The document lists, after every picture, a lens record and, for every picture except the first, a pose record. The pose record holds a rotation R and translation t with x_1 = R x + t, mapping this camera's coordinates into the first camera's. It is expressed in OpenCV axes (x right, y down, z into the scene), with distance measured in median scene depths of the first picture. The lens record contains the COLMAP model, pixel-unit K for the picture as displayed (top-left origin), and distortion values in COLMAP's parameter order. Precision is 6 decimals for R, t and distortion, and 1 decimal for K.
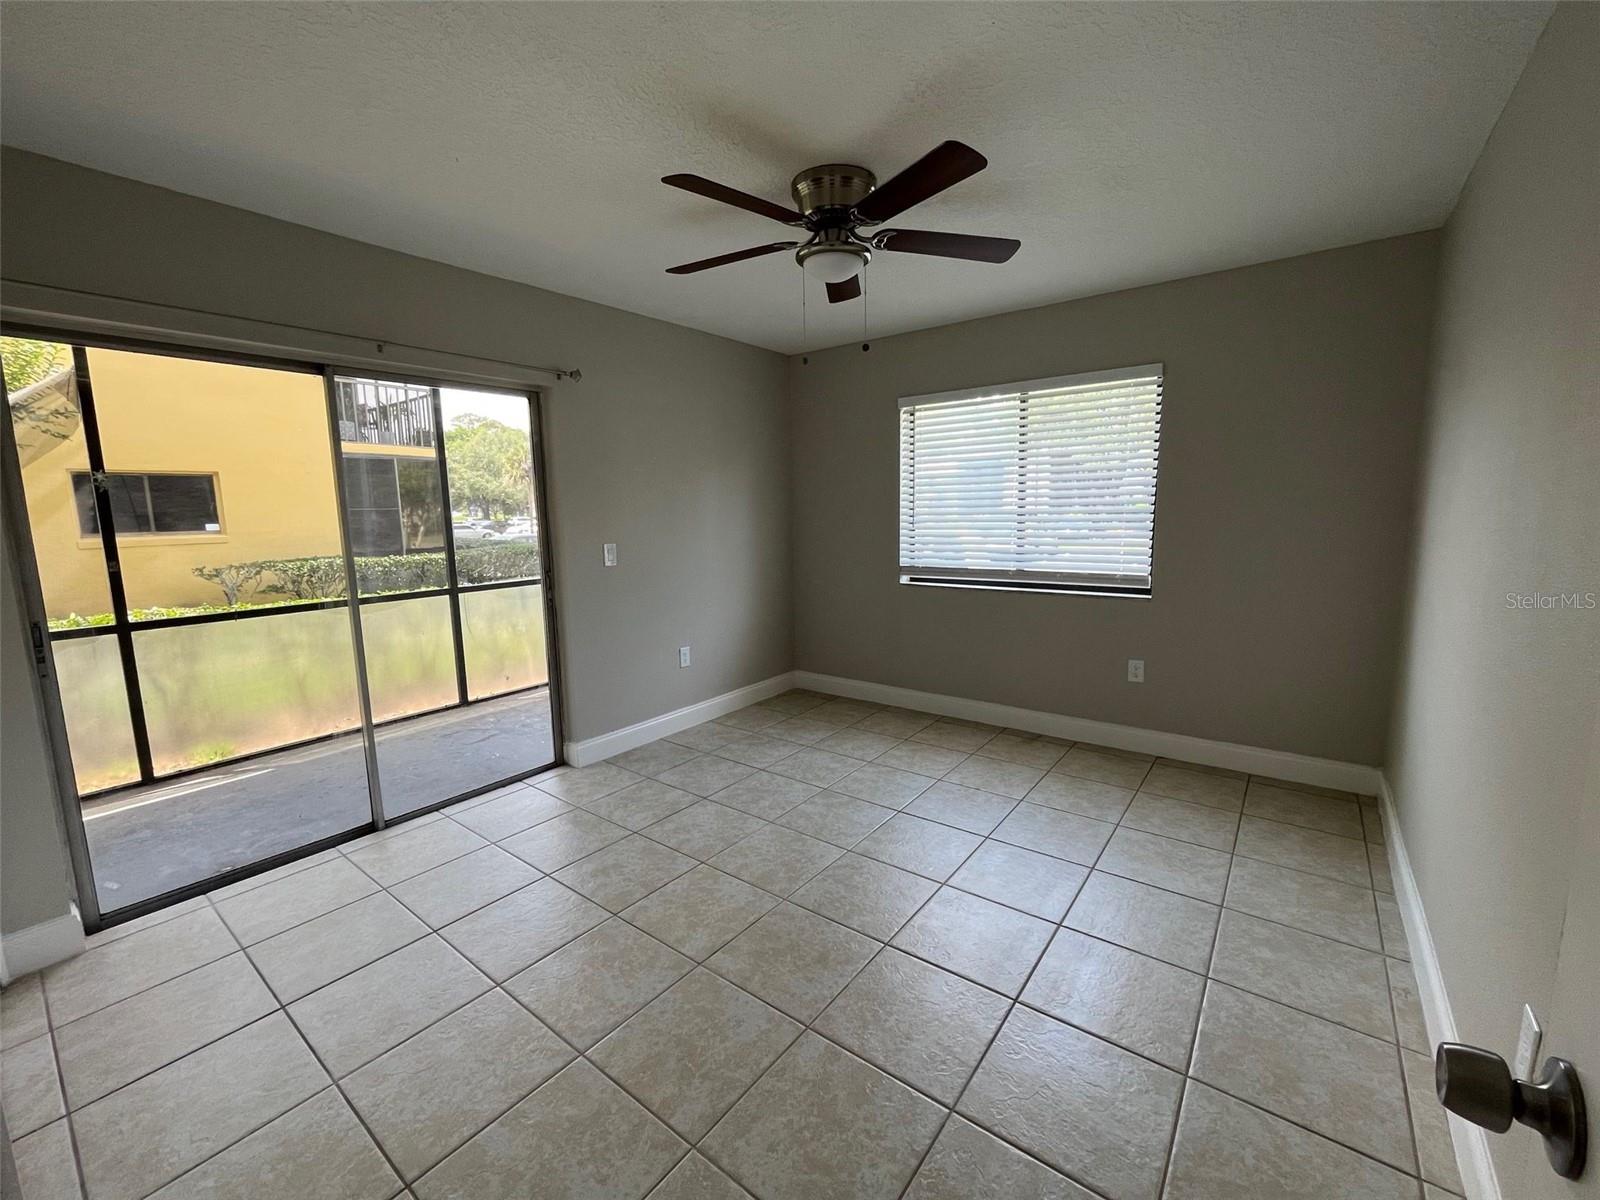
lens RADIAL K [[652.5, 0, 800.4], [0, 652.5, 605.0], [0, 0, 1]] dist [-0.009040, 0.000876]
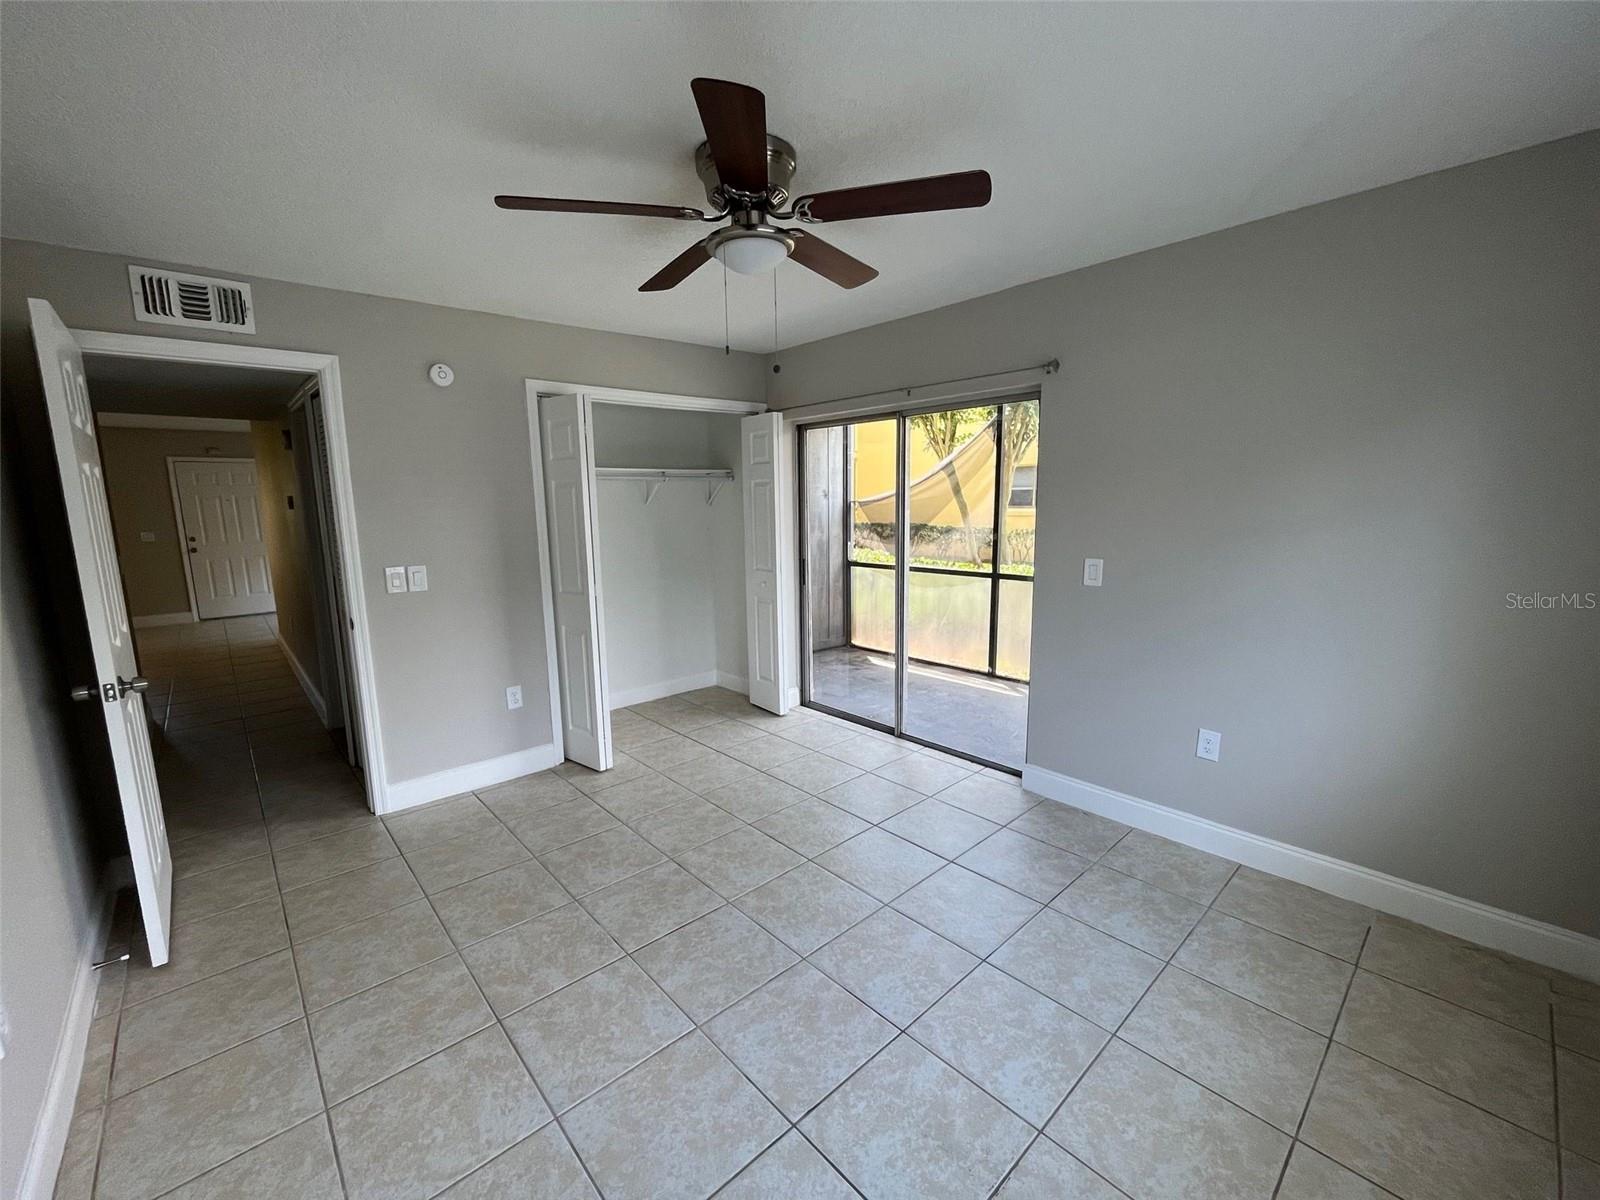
lens RADIAL K [[652.5, 0, 794.5], [0, 652.5, 597.8], [0, 0, 1]] dist [-0.009040, 0.000876]
pose [[-0.171807, 0.174171, -0.969612, 0.566138], [-0.132899, 0.971152, 0.197996, -0.155491], [0.976125, 0.162878, -0.143704, 0.749331]]
